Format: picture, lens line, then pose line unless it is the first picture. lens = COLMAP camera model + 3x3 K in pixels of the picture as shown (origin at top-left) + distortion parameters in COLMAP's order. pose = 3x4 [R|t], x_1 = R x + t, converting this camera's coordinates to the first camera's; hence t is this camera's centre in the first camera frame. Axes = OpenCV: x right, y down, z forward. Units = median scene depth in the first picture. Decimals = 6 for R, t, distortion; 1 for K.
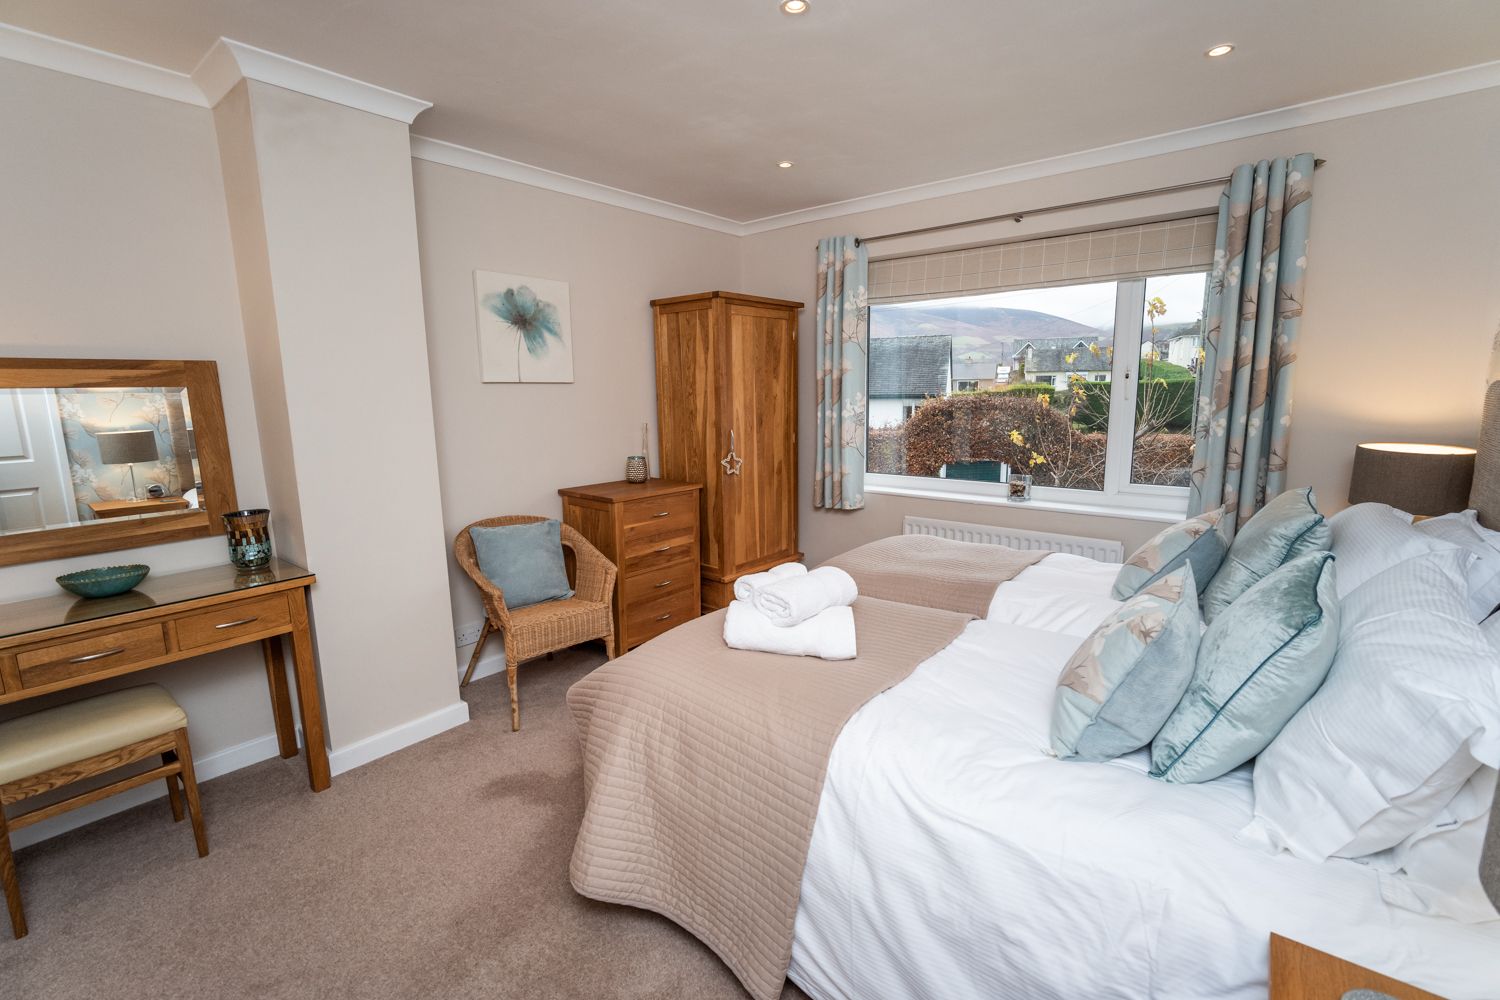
lens RADIAL K [[679.2, 0, 750.5], [0, 679.2, 501.1], [0, 0, 1]] dist [-0.000511, 0.001722]
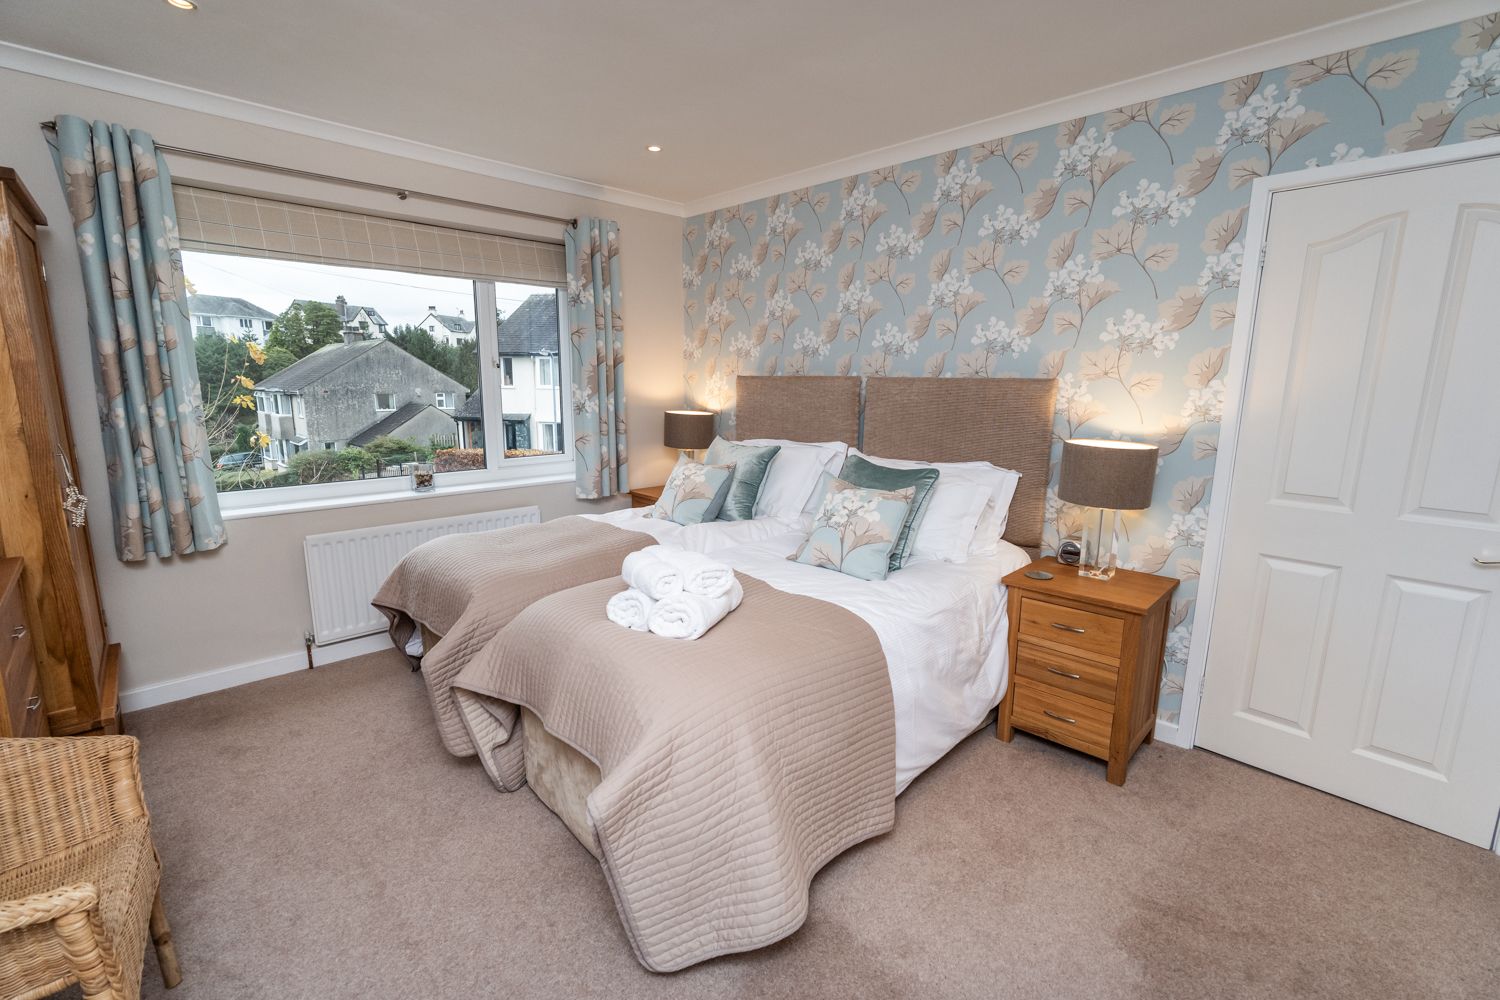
lens RADIAL K [[679.2, 0, 748.1], [0, 679.2, 507.0], [0, 0, 1]] dist [-0.000511, 0.001722]
pose [[0.107169, -0.177788, 0.978216, -0.540024], [0.150441, 0.975453, 0.160804, -0.068080], [-0.982793, 0.129930, 0.131285, 0.438110]]
